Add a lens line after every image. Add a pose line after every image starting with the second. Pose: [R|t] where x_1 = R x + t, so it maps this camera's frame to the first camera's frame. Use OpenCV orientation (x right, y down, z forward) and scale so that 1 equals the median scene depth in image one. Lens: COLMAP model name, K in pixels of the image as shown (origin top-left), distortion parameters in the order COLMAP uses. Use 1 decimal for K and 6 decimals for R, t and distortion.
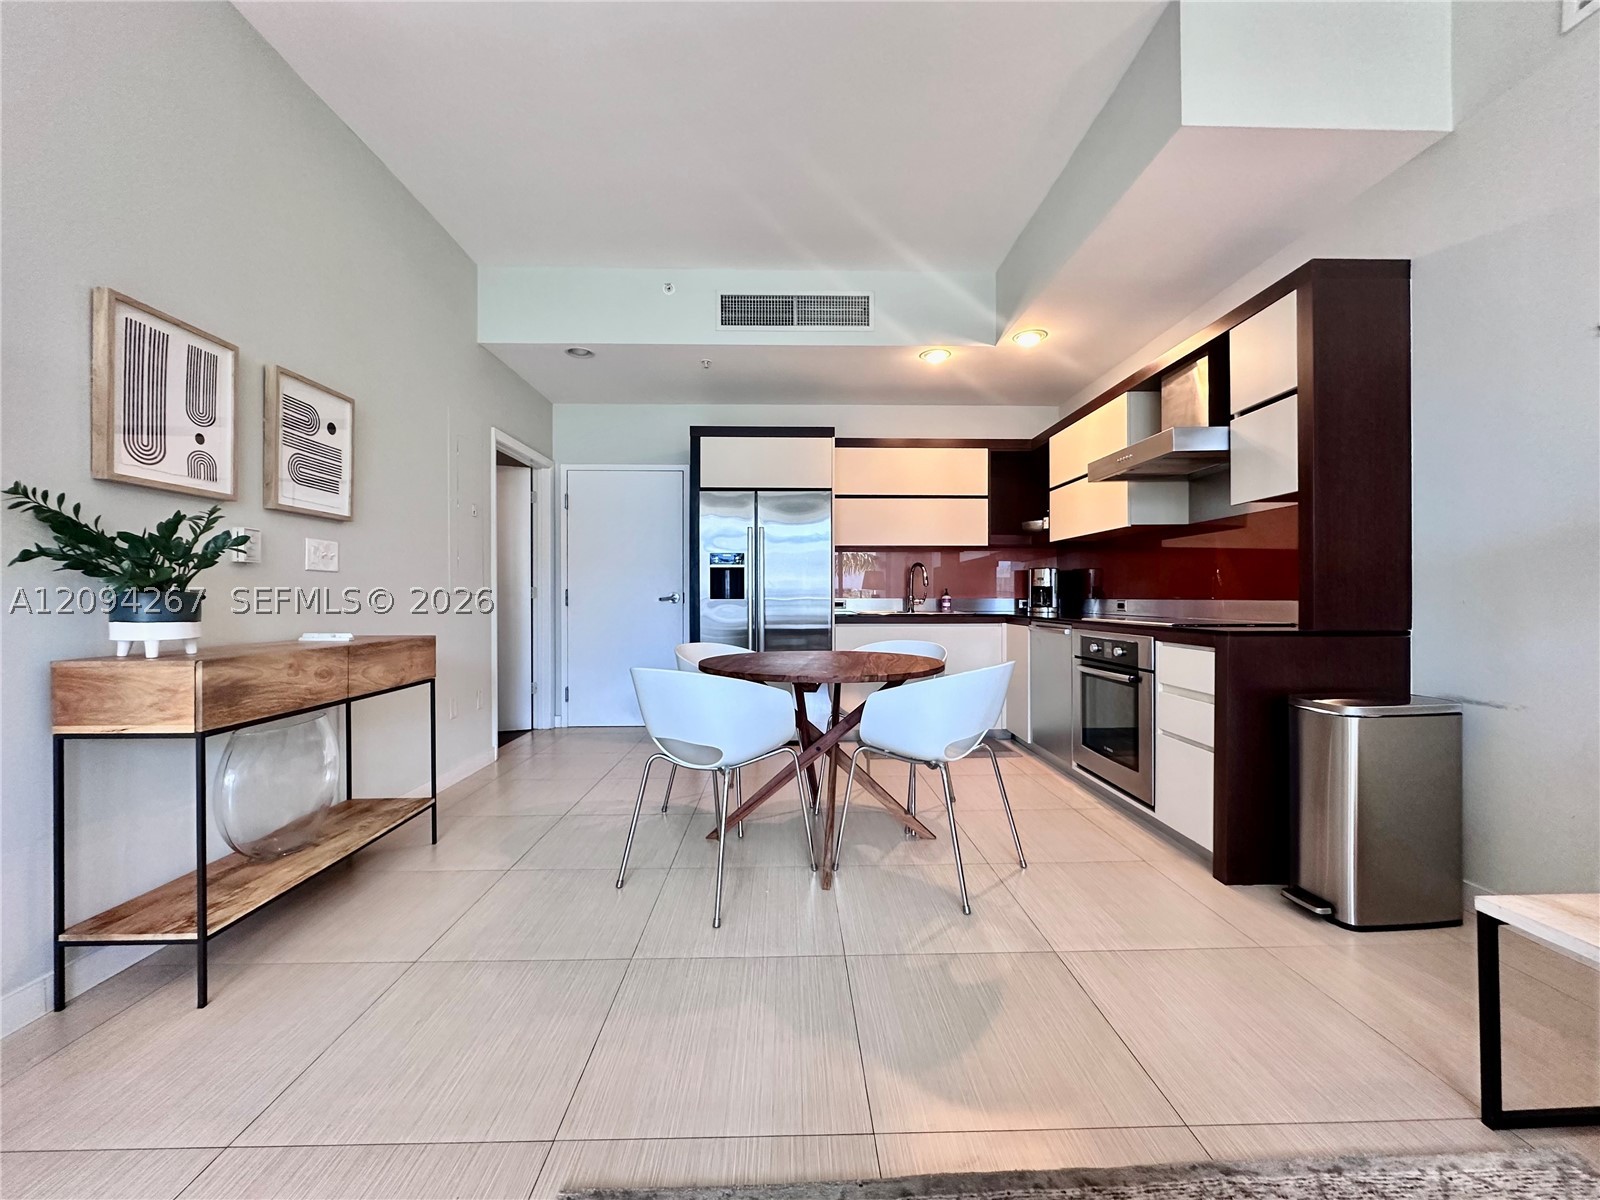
lens RADIAL K [[640.3, 0, 800.0], [0, 640.3, 600.0], [0, 0, 1]] dist [-0.002443, 0.000608]
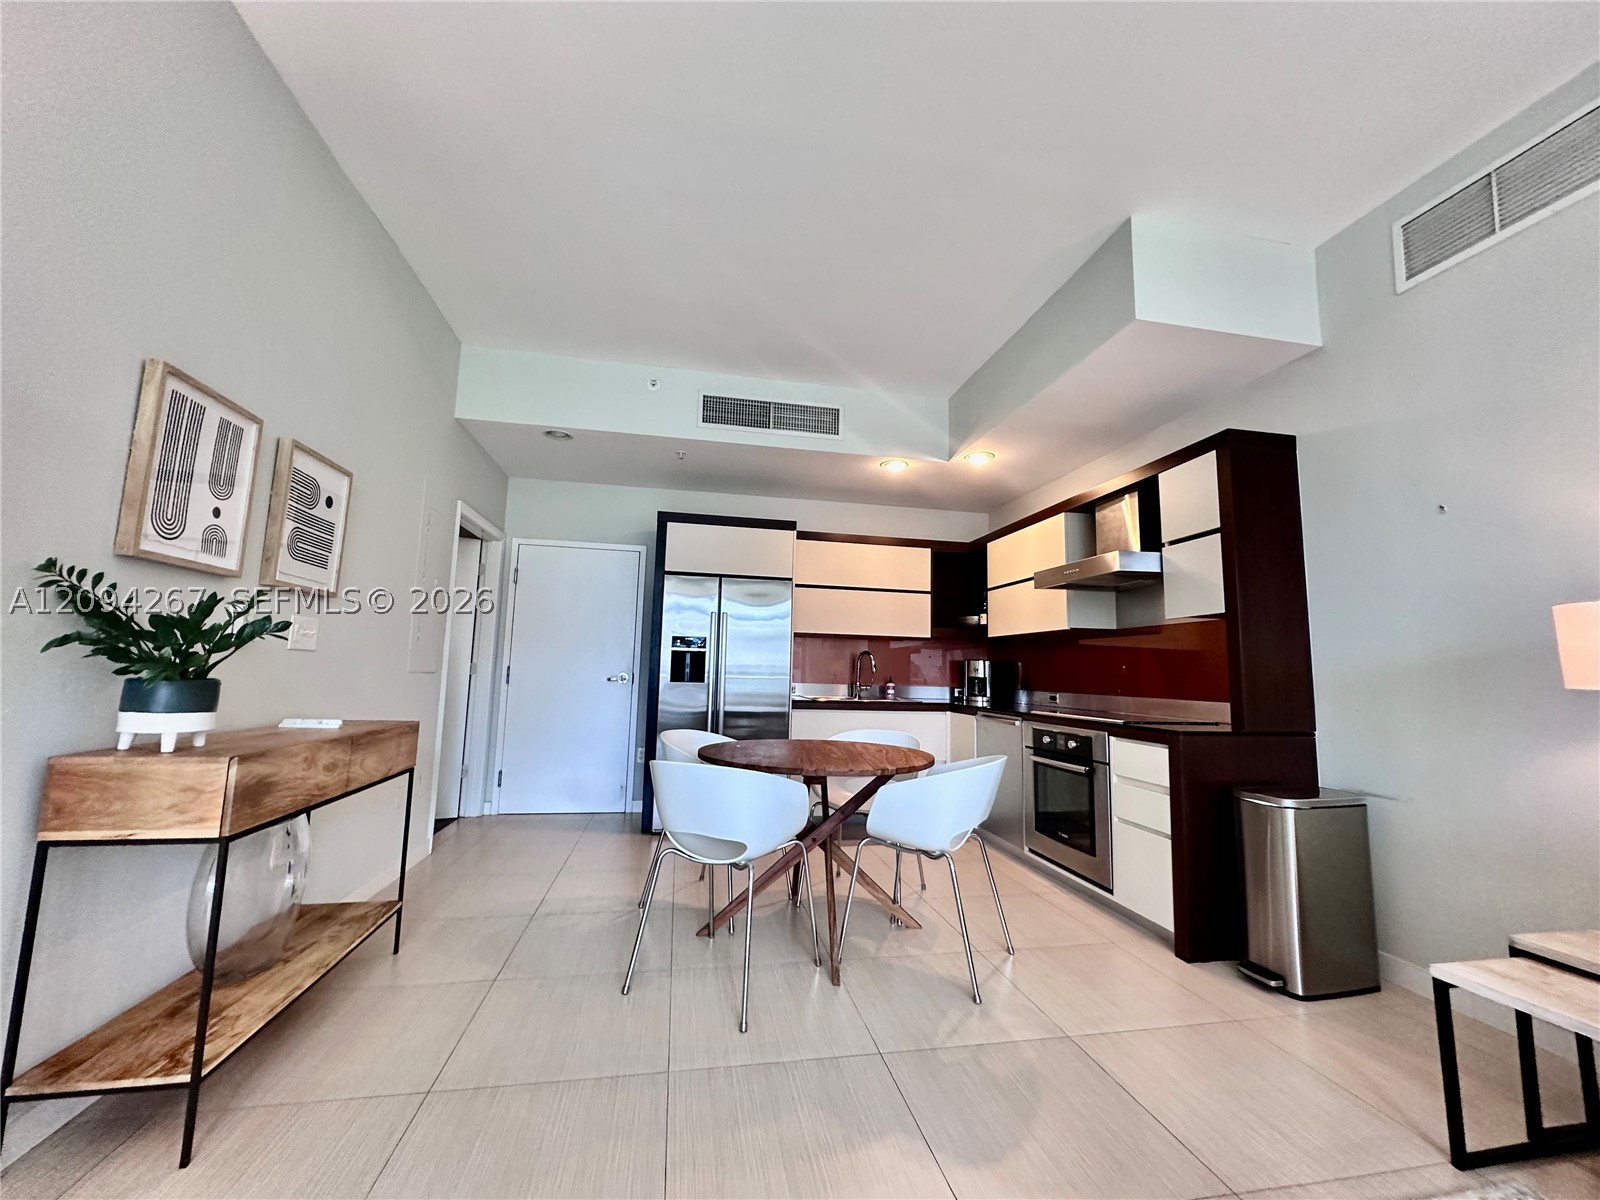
lens RADIAL K [[640.3, 0, 800.0], [0, 640.3, 600.0], [0, 0, 1]] dist [-0.002443, 0.000608]
pose [[0.986143, 0.045971, 0.159402, -0.184019], [-0.027214, 0.992650, -0.117918, -0.028091], [-0.163652, 0.111946, 0.980146, -0.044129]]
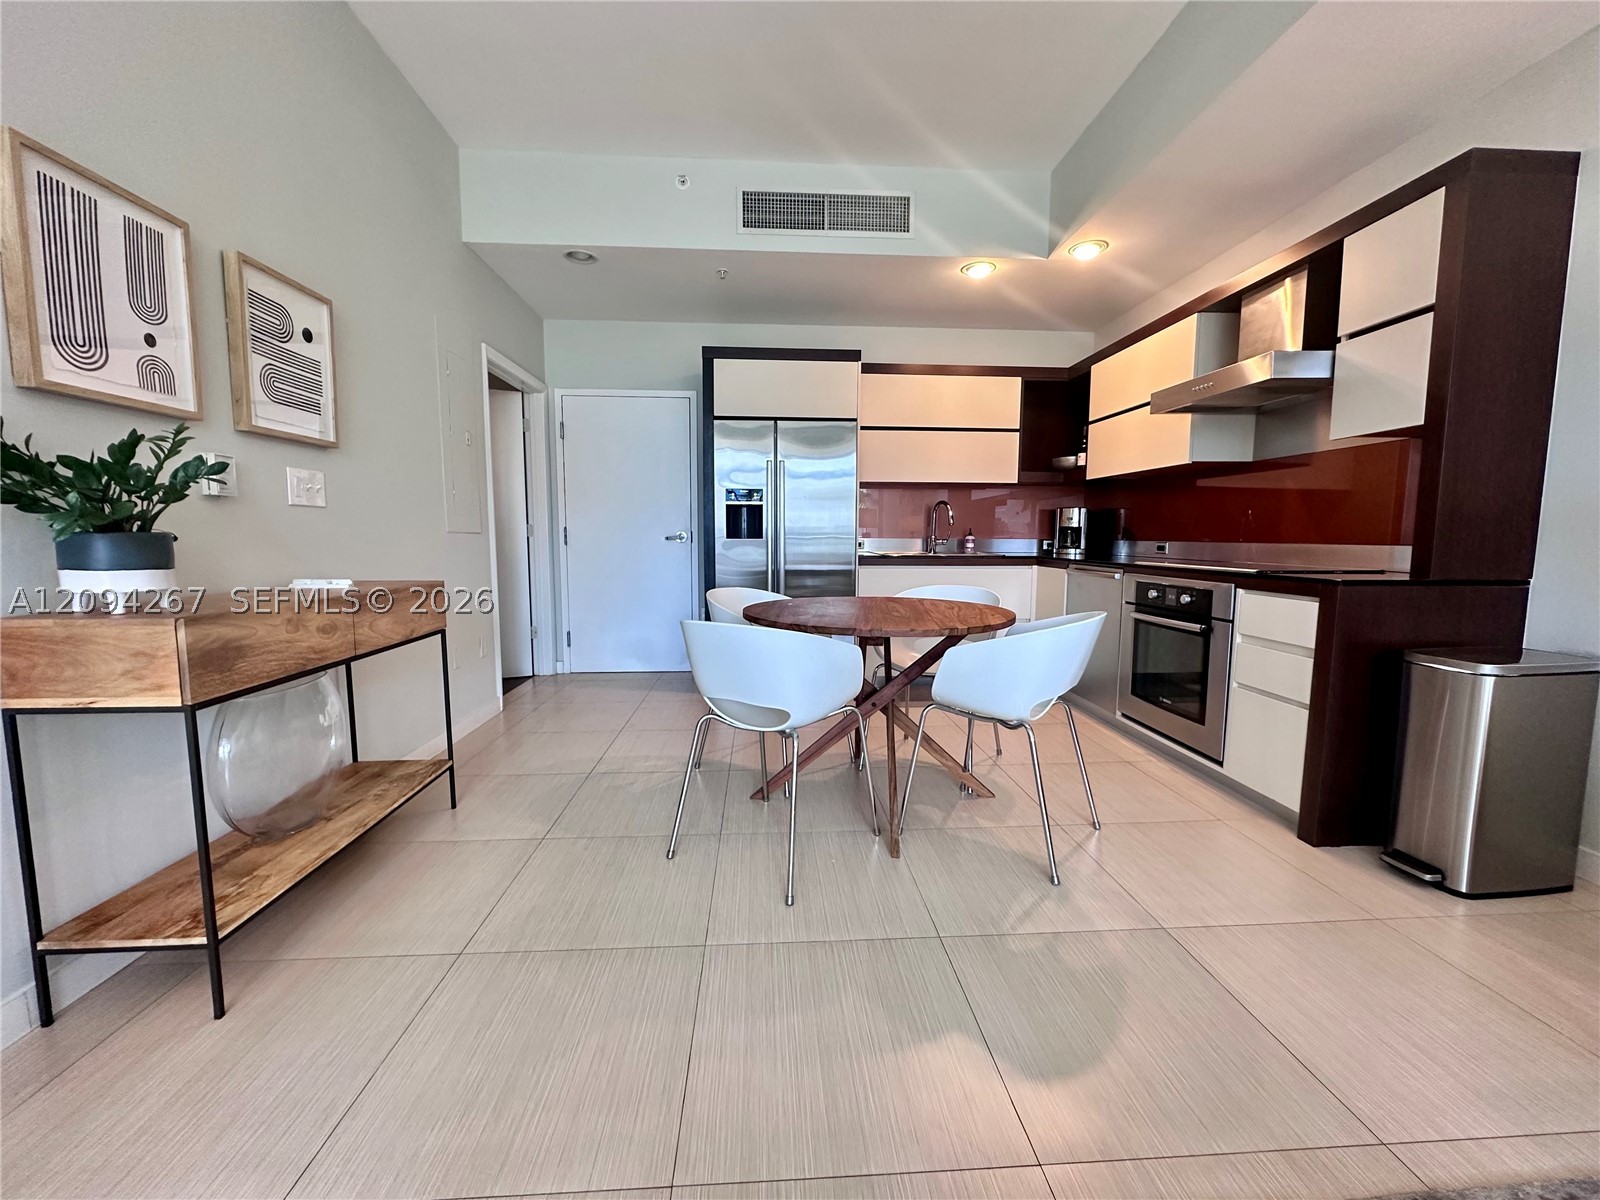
lens RADIAL K [[640.3, 0, 800.0], [0, 640.3, 600.0], [0, 0, 1]] dist [-0.002443, 0.000608]
pose [[0.999277, 0.001424, 0.038005, -0.119557], [-0.005132, 0.995208, 0.097648, -0.007238], [-0.037684, -0.097773, 0.994495, 0.107970]]
